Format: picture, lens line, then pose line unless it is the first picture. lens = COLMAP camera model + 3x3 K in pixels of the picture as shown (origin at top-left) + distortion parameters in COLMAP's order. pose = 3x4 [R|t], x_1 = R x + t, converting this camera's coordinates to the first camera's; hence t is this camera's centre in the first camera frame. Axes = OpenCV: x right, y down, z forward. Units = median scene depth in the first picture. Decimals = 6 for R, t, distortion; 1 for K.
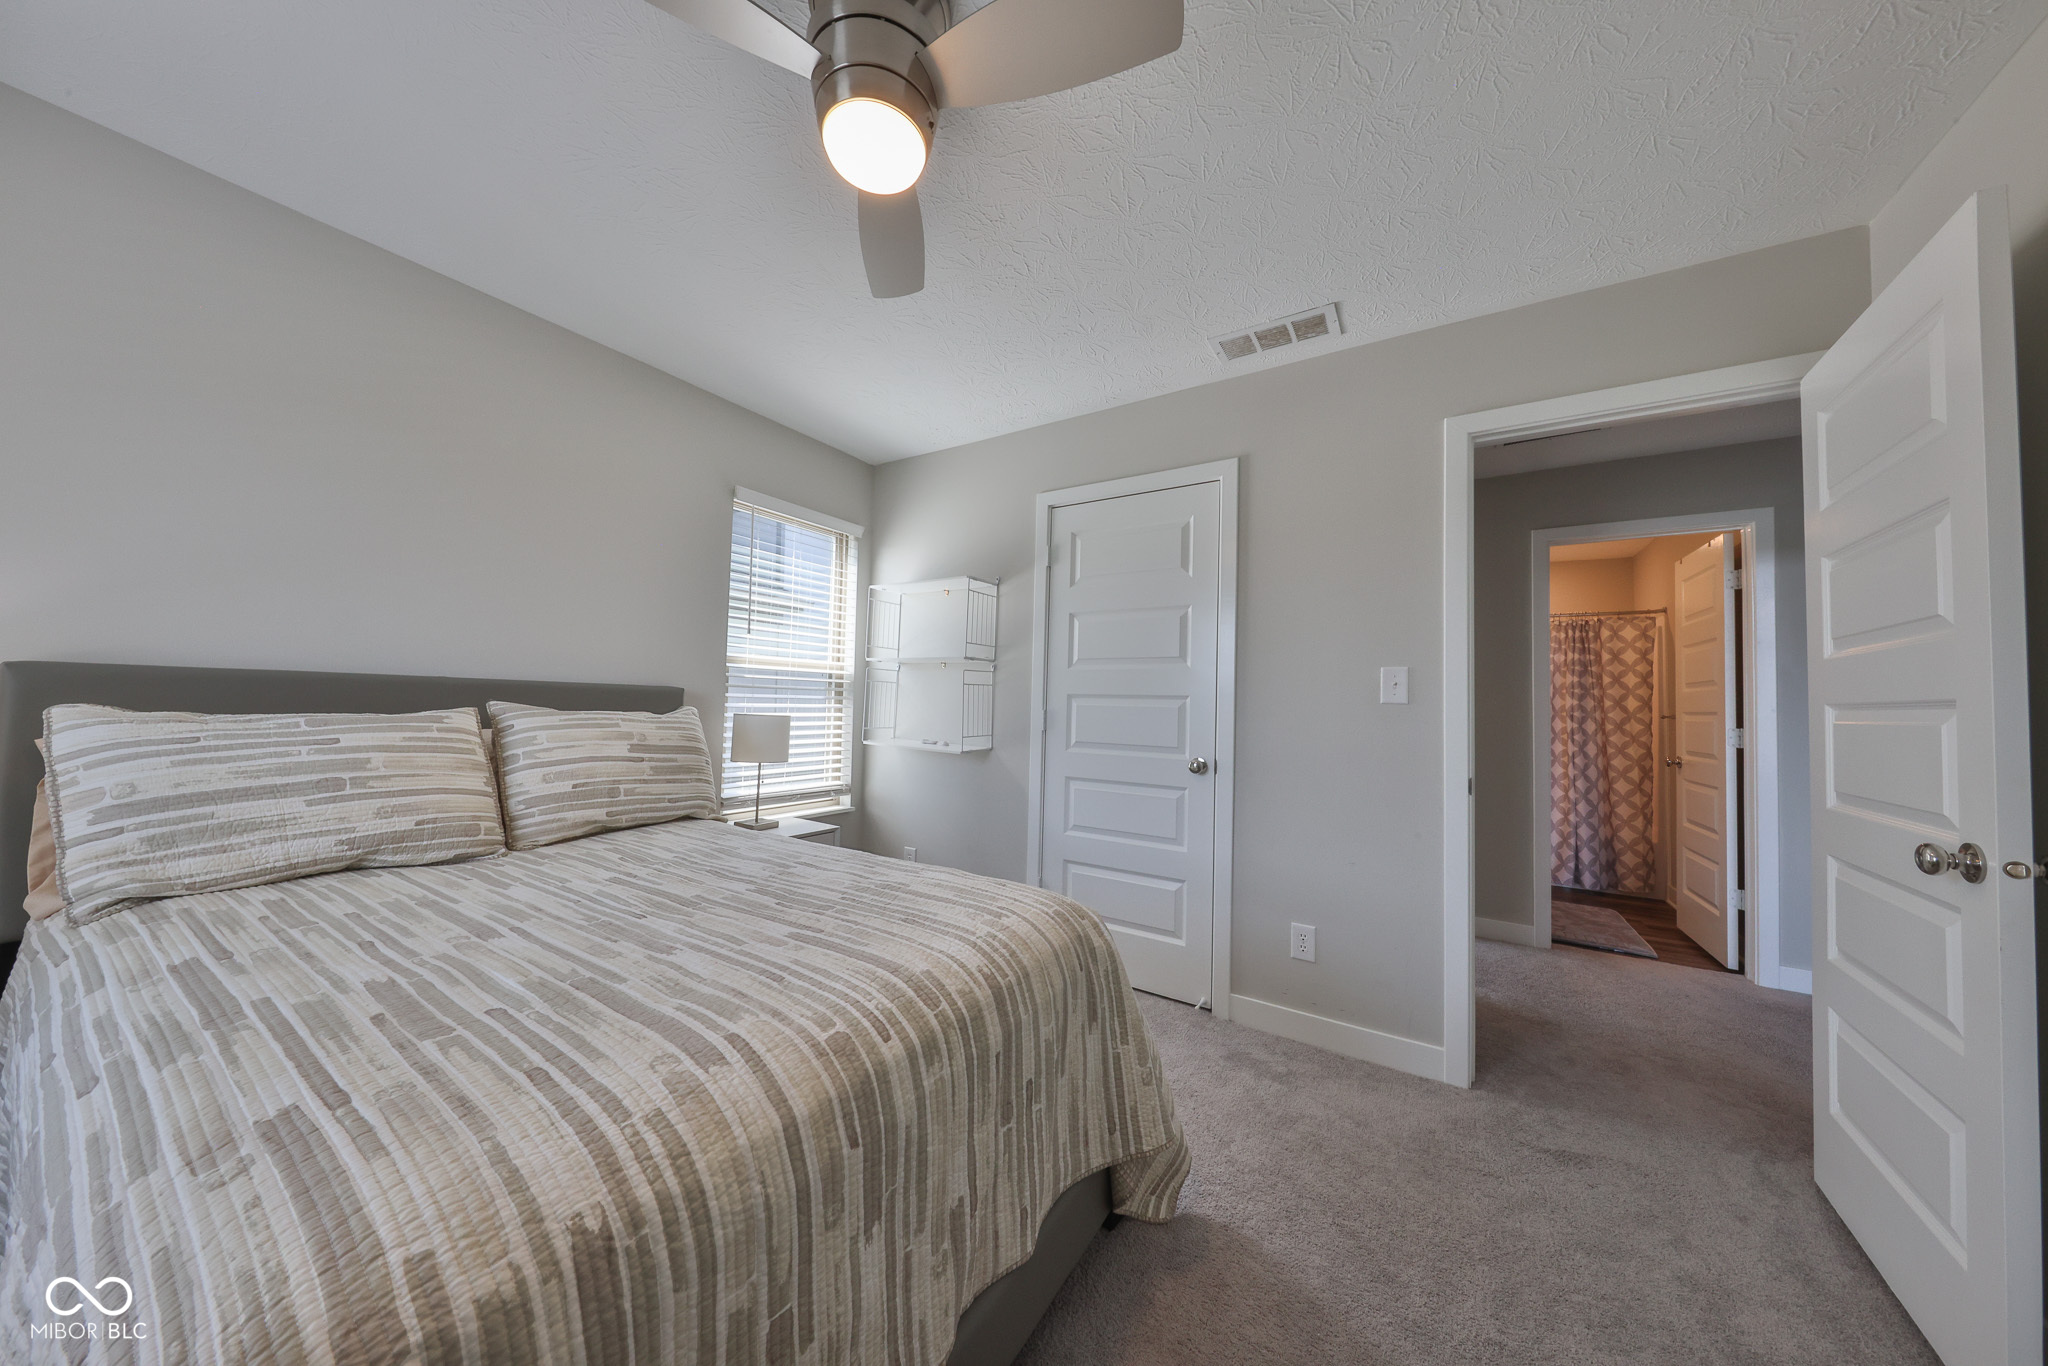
lens RADIAL K [[638.7, 0, 1040.2], [0, 638.7, 684.5], [0, 0, 1]] dist [-0.000290, -0.002484]
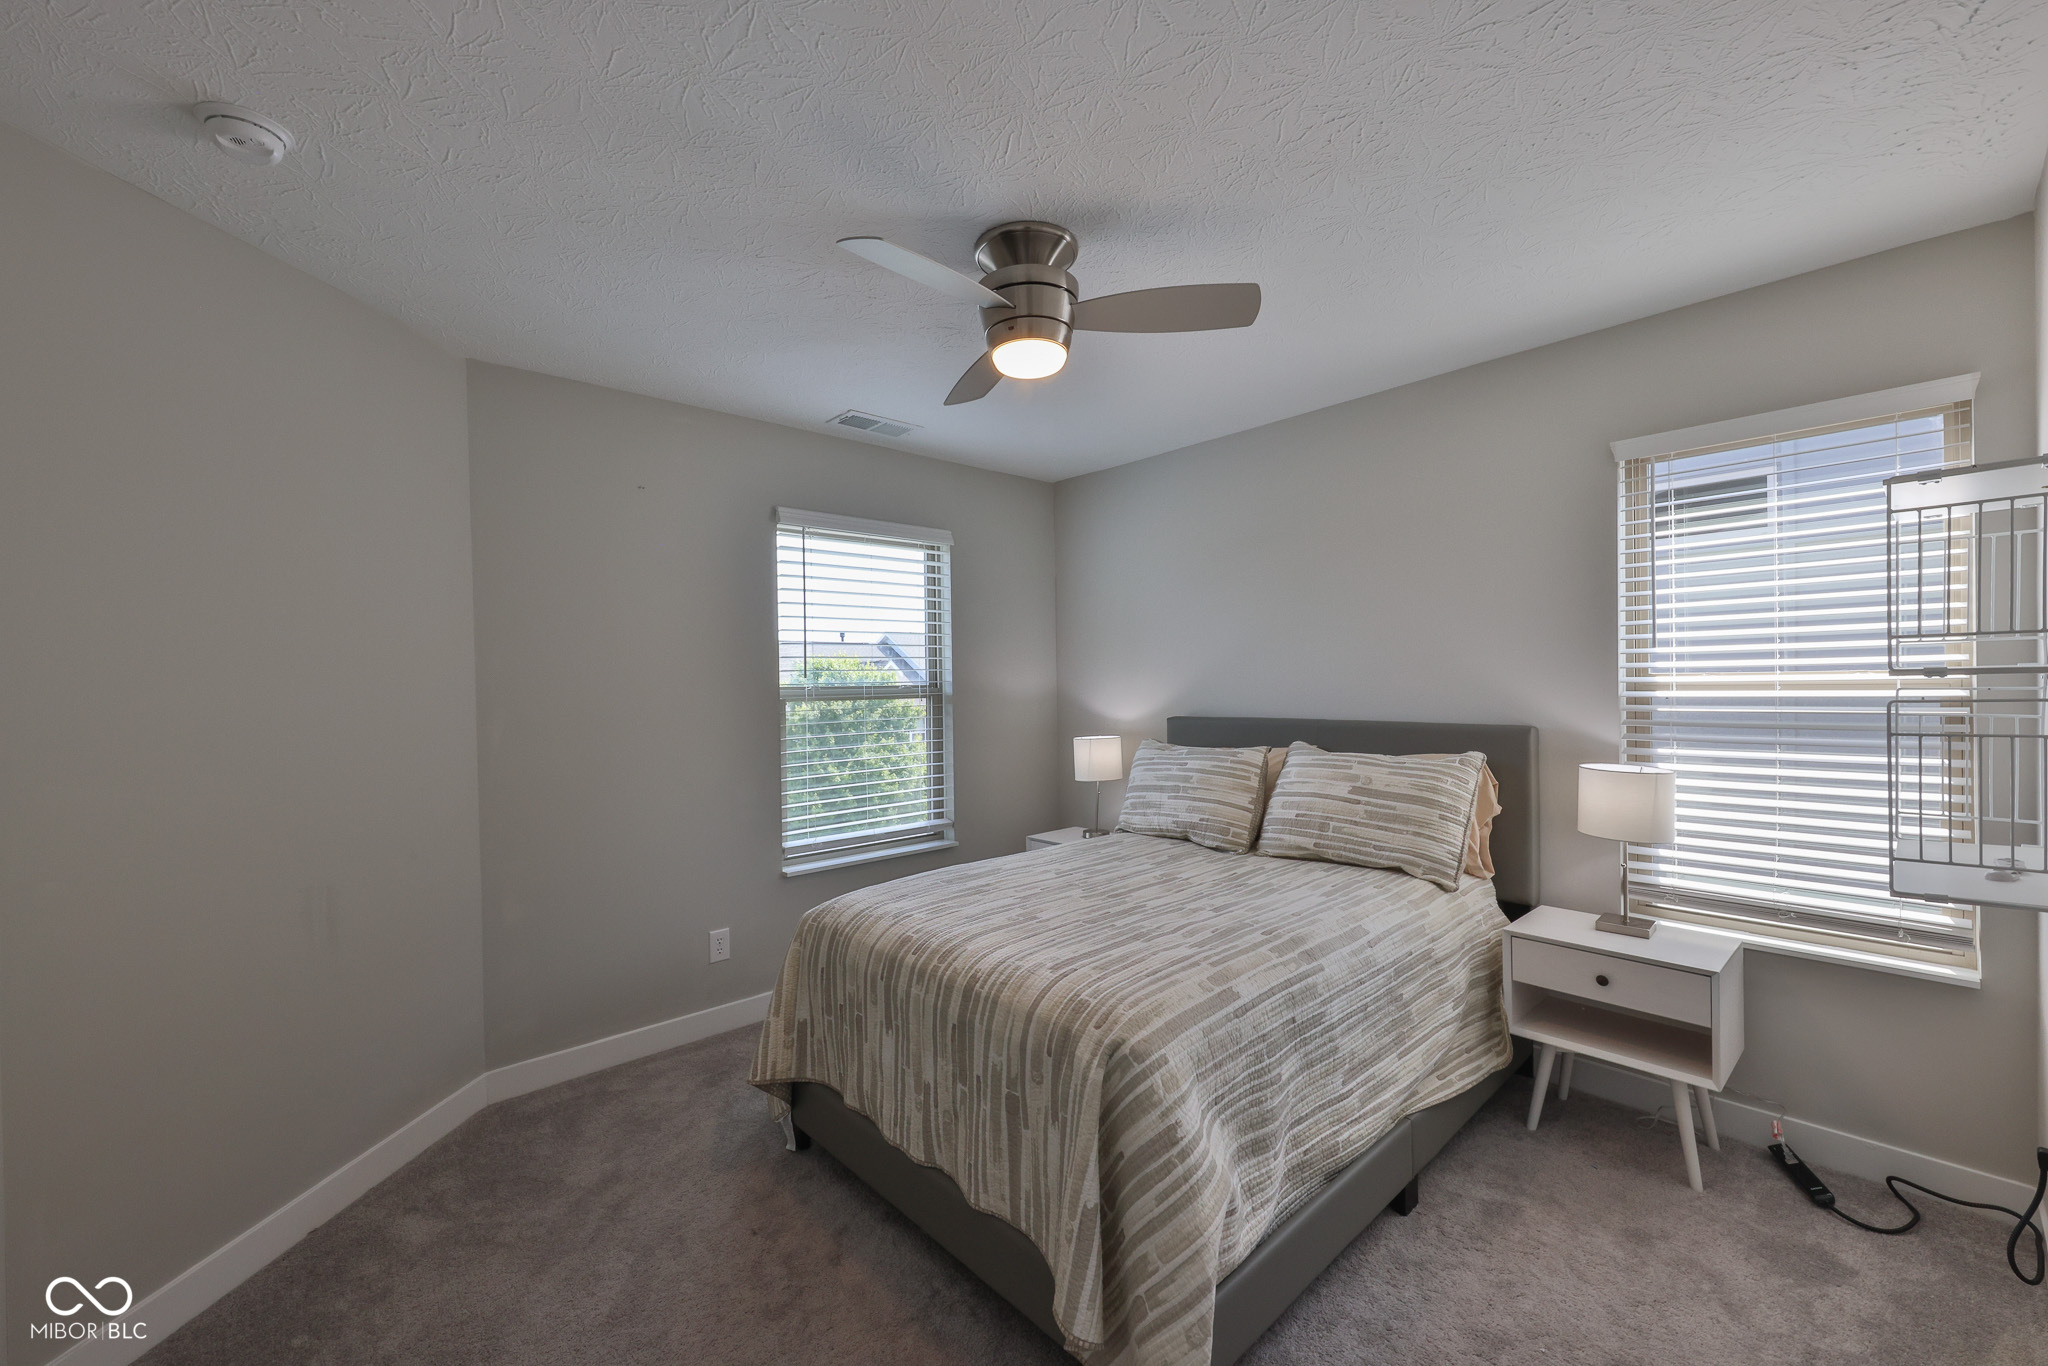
lens RADIAL K [[840.8, 0, 1024.0], [0, 840.8, 683.0], [0, 0, 1]] dist [-0.000473, -0.000036]
pose [[-0.299323, -0.017885, -0.953984, 2.254843], [0.038458, 0.998786, -0.030792, -0.147509], [0.953377, -0.045905, -0.298271, 2.351544]]
